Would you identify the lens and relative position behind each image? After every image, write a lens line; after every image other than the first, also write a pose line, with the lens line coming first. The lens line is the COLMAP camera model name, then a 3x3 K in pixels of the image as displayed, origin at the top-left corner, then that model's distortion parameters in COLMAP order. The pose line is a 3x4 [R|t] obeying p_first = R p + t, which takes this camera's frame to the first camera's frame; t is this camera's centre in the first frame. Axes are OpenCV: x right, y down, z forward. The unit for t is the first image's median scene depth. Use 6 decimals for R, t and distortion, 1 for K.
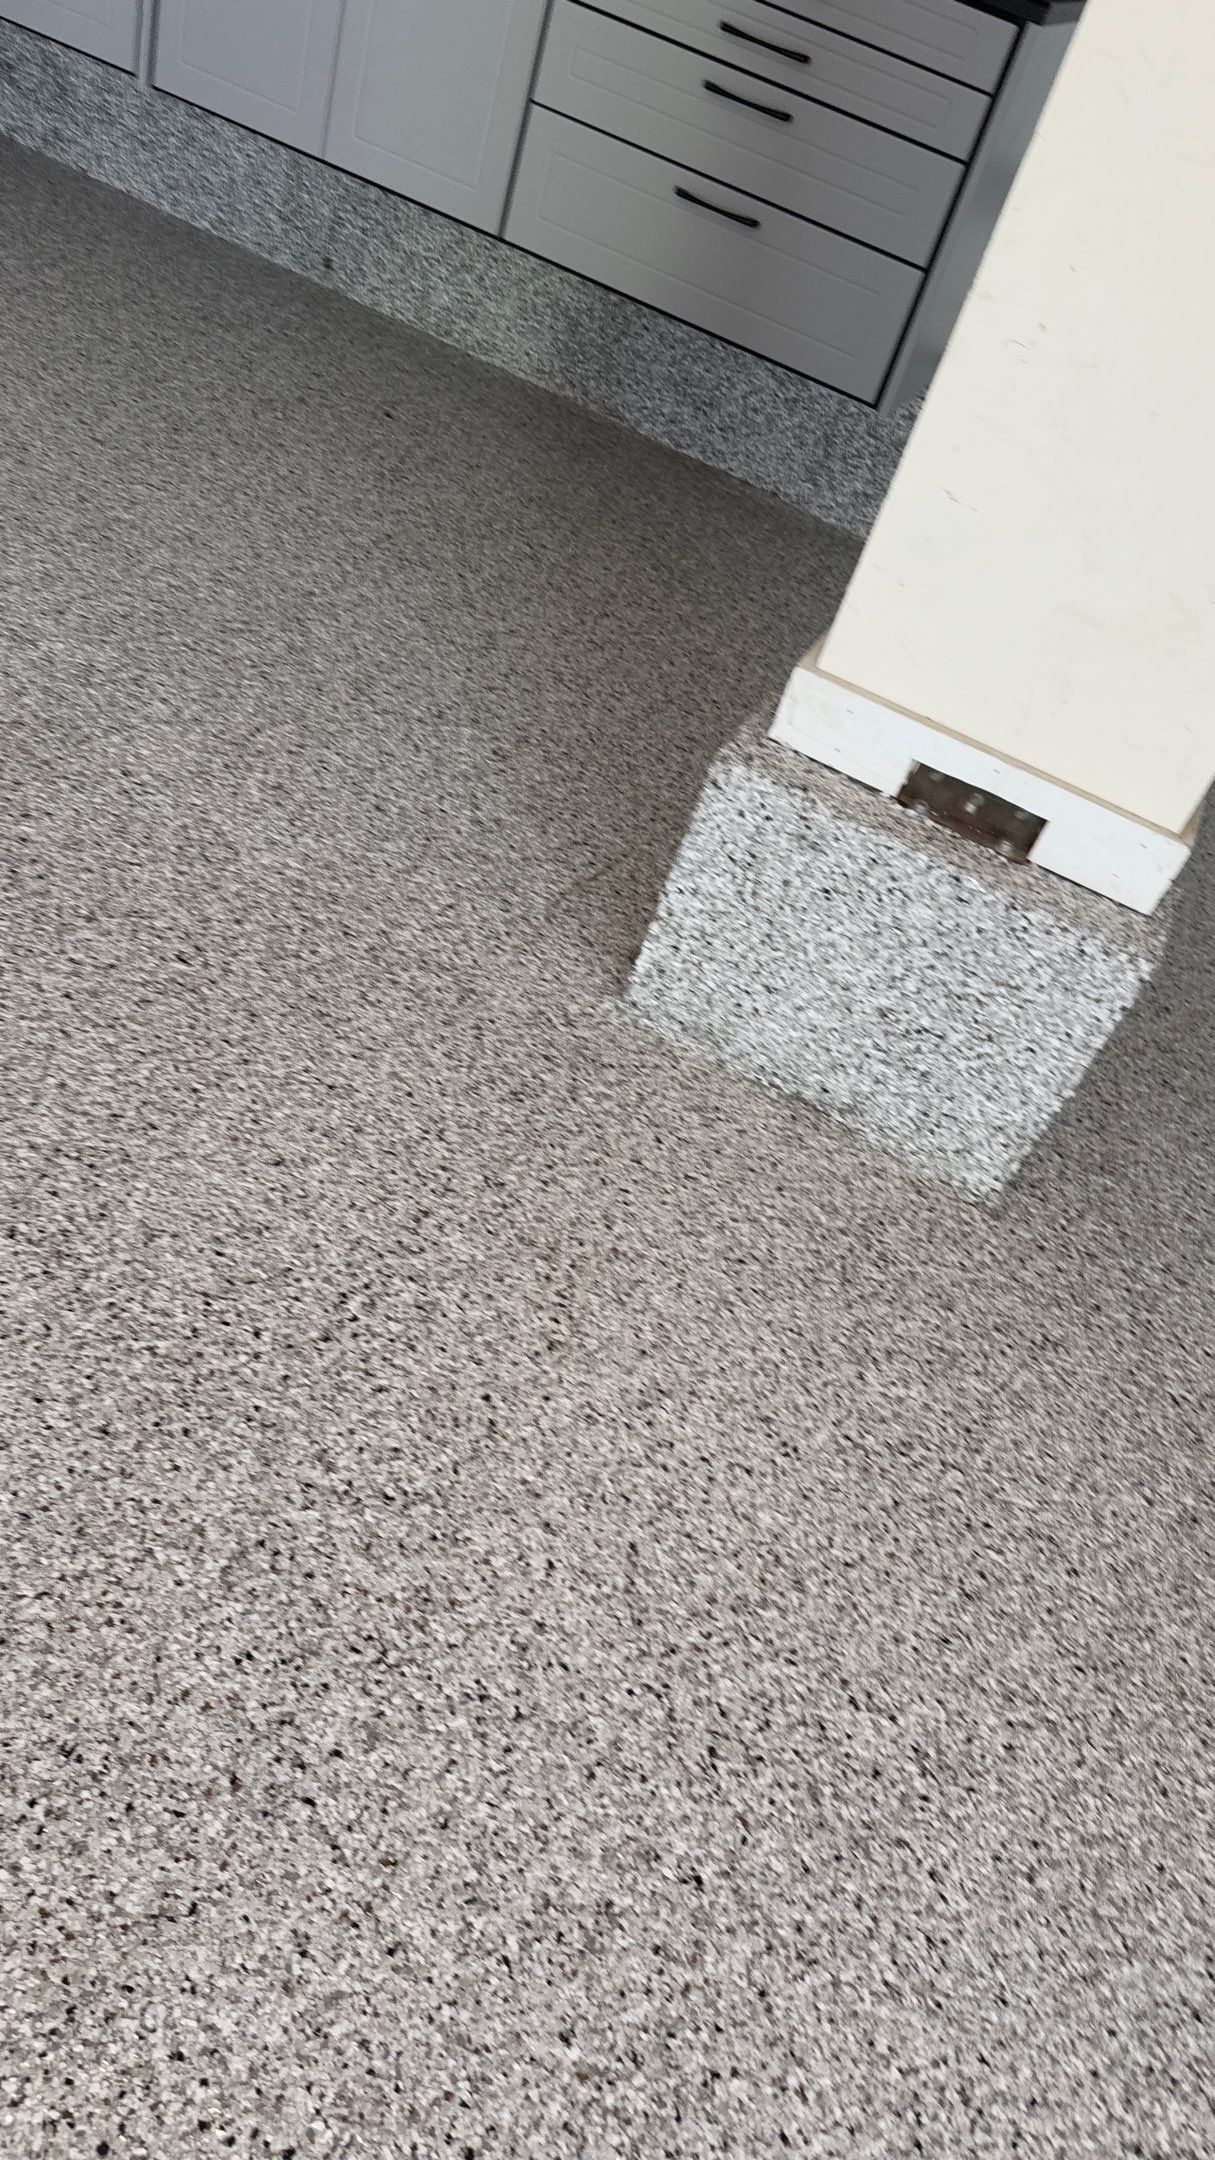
lens RADIAL K [[1518.0, 0, 585.4], [0, 1518.0, 1083.2], [0, 0, 1]] dist [0.142801, -0.260777]
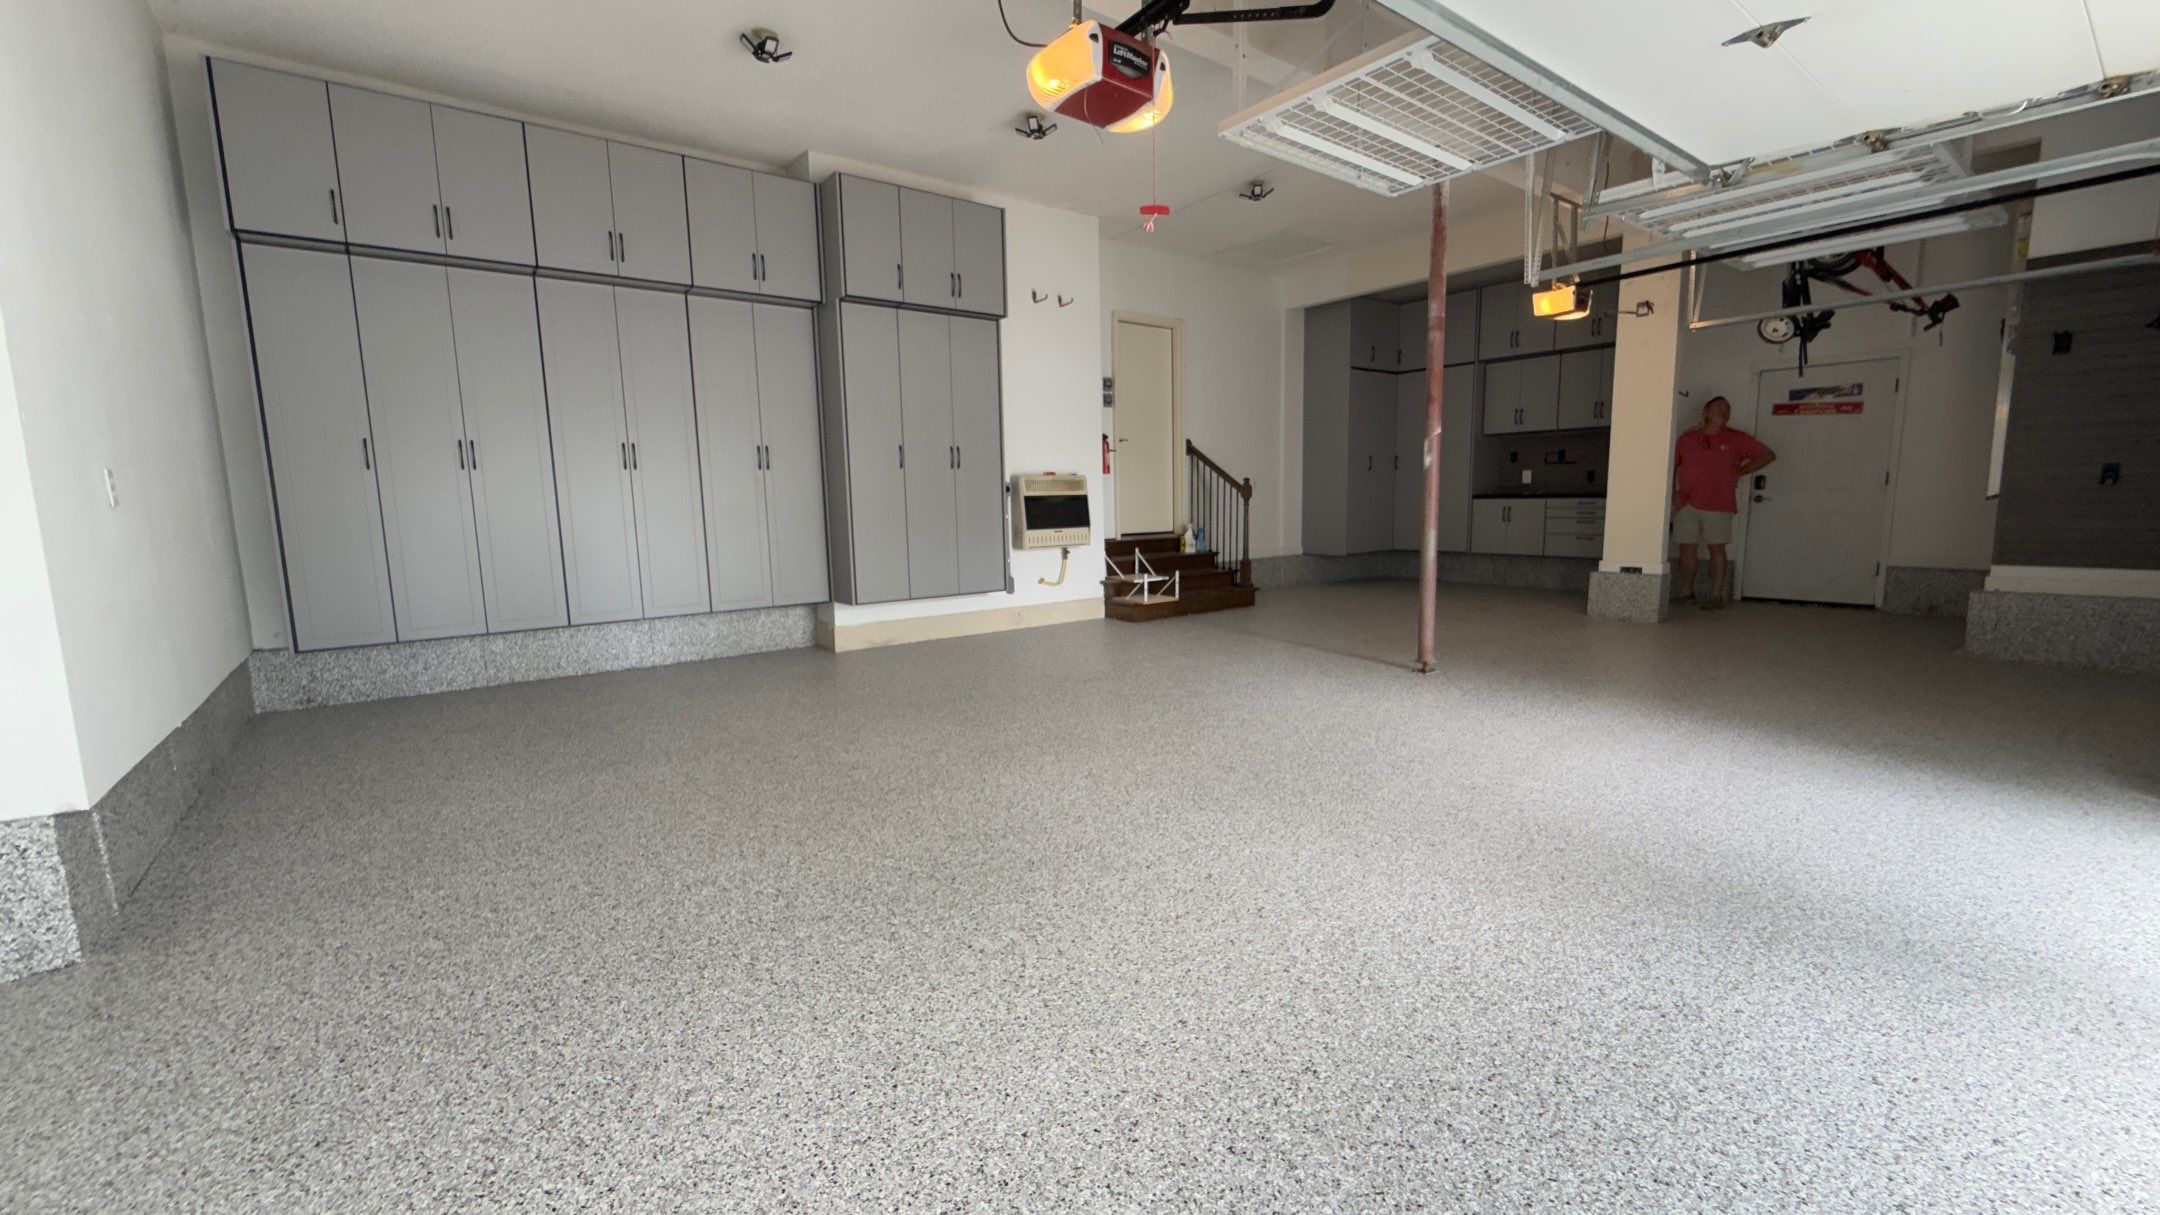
lens RADIAL K [[861.5, 0, 1087.9], [0, 861.5, 603.3], [0, 0, 1]] dist [0.001697, 0.000014]
pose [[0.853481, -0.229895, -0.467674, -0.074575], [-0.115414, 0.791759, -0.599831, 2.694292], [0.508183, 0.565921, 0.649218, -2.878020]]
